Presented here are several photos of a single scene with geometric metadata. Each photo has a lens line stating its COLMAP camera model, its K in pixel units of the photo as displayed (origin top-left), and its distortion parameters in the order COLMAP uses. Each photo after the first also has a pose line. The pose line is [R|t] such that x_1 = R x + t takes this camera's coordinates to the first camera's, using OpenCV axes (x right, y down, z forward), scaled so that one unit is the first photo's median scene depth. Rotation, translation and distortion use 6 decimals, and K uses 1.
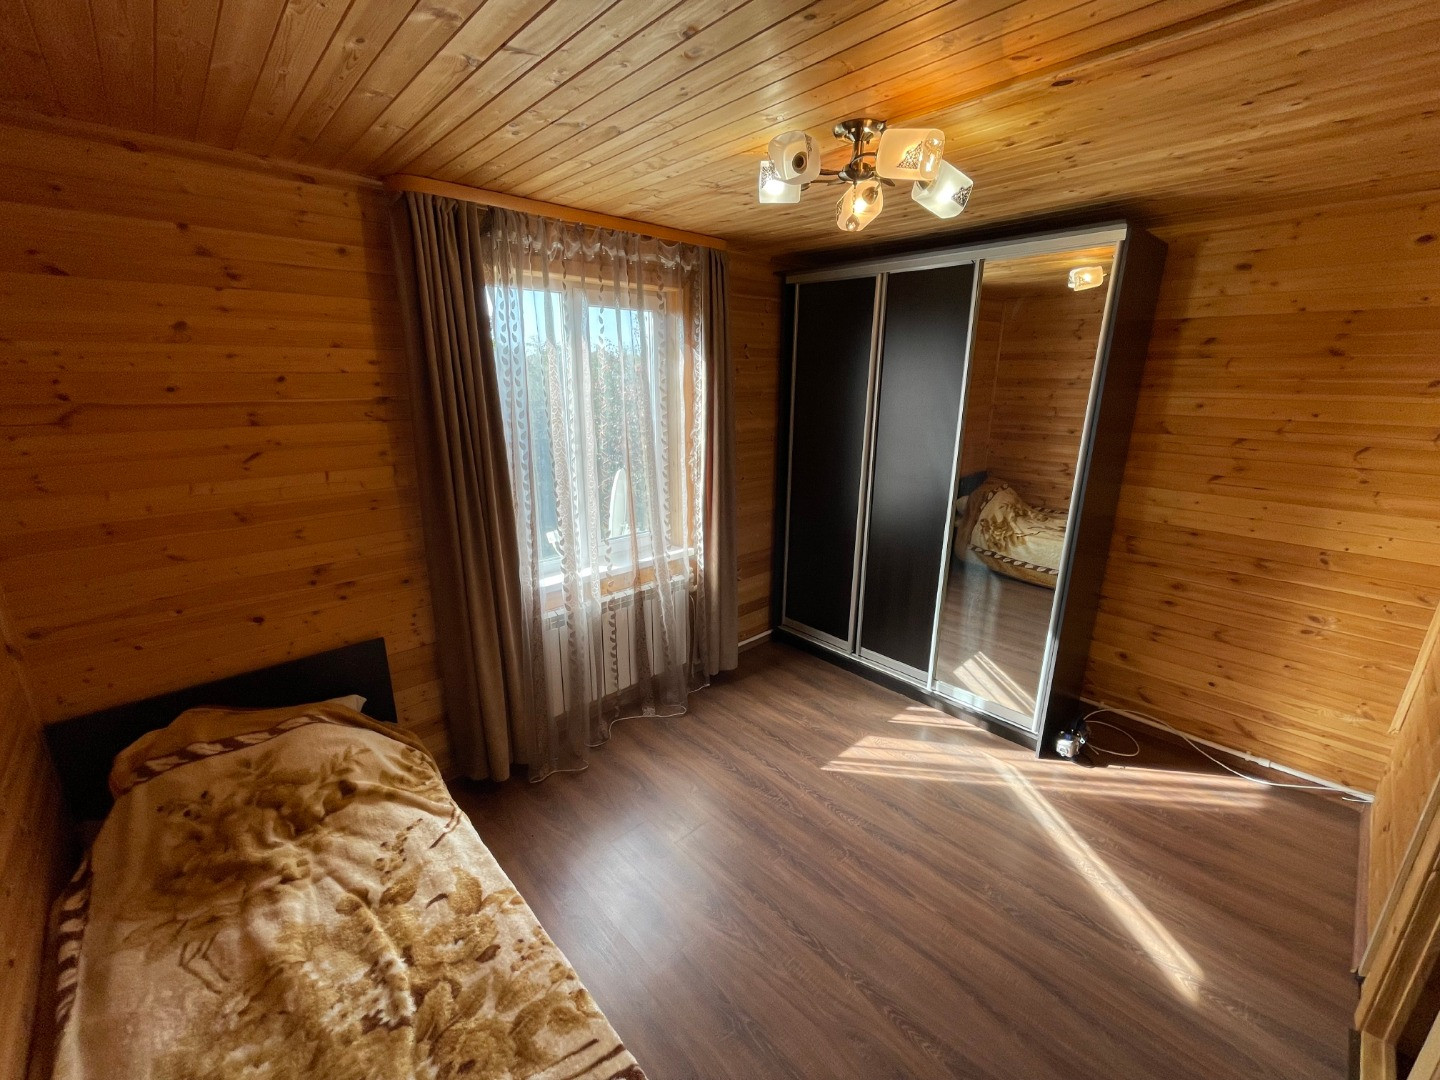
lens RADIAL K [[584.8, 0, 721.6], [0, 584.8, 537.7], [0, 0, 1]] dist [-0.003397, -0.000481]
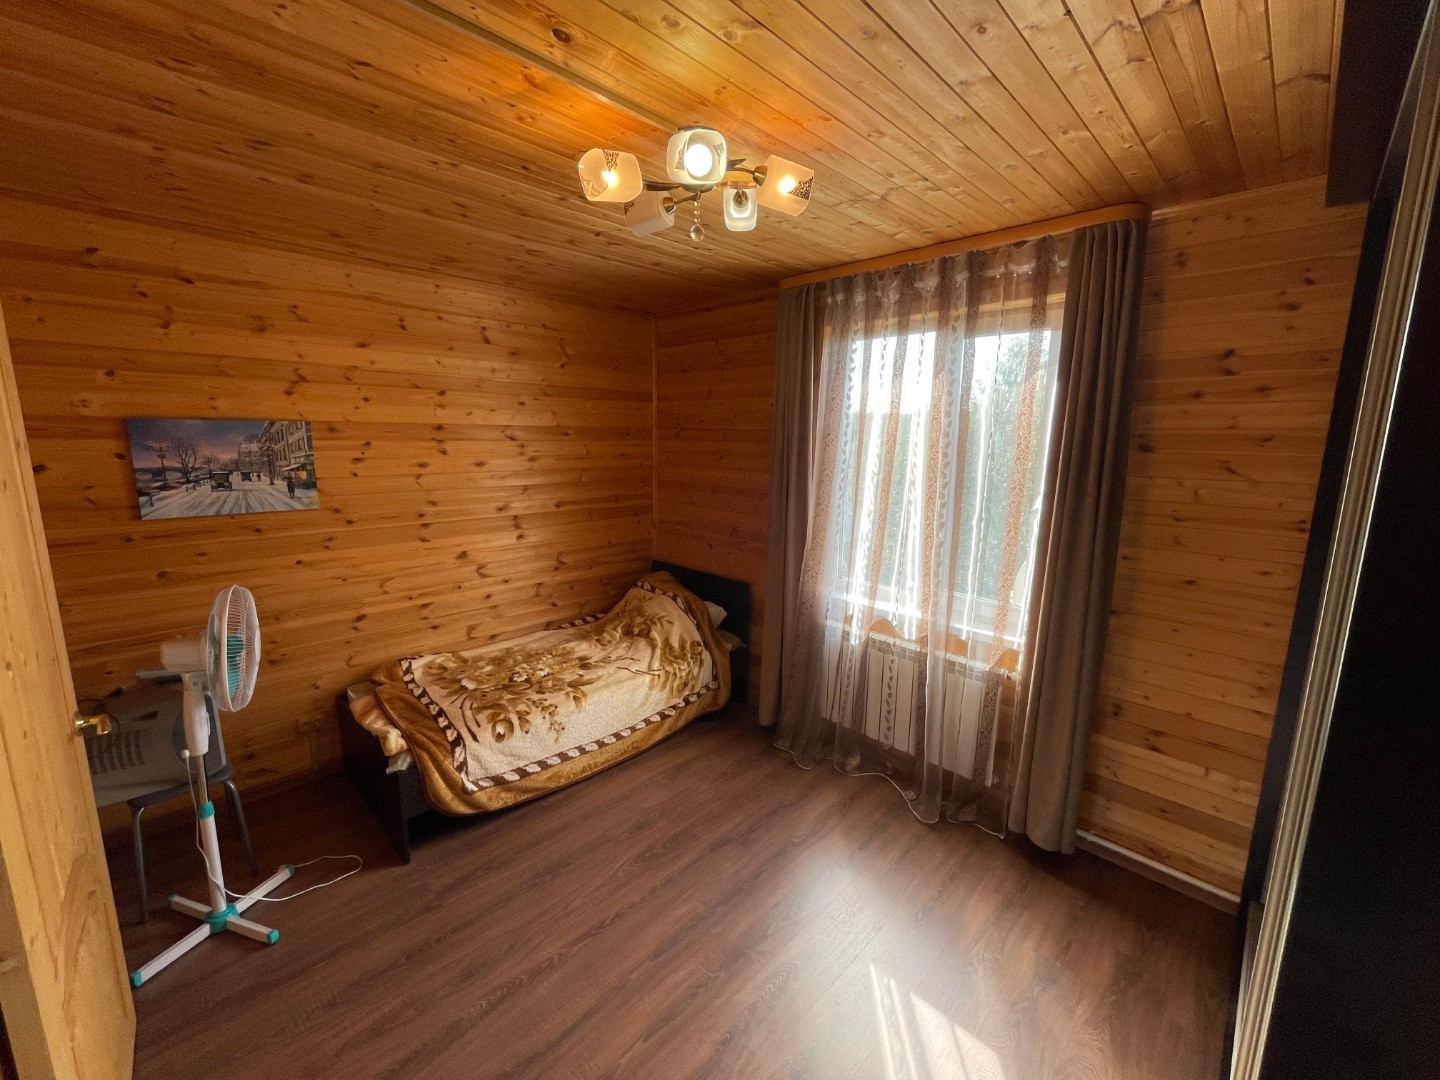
lens RADIAL K [[584.8, 0, 722.0], [0, 584.8, 539.7], [0, 0, 1]] dist [-0.003397, -0.000481]
pose [[0.046397, 0.175757, -0.983340, 1.121571], [-0.289765, 0.944442, 0.155133, -0.193667], [0.955972, 0.277740, 0.094748, 0.956081]]
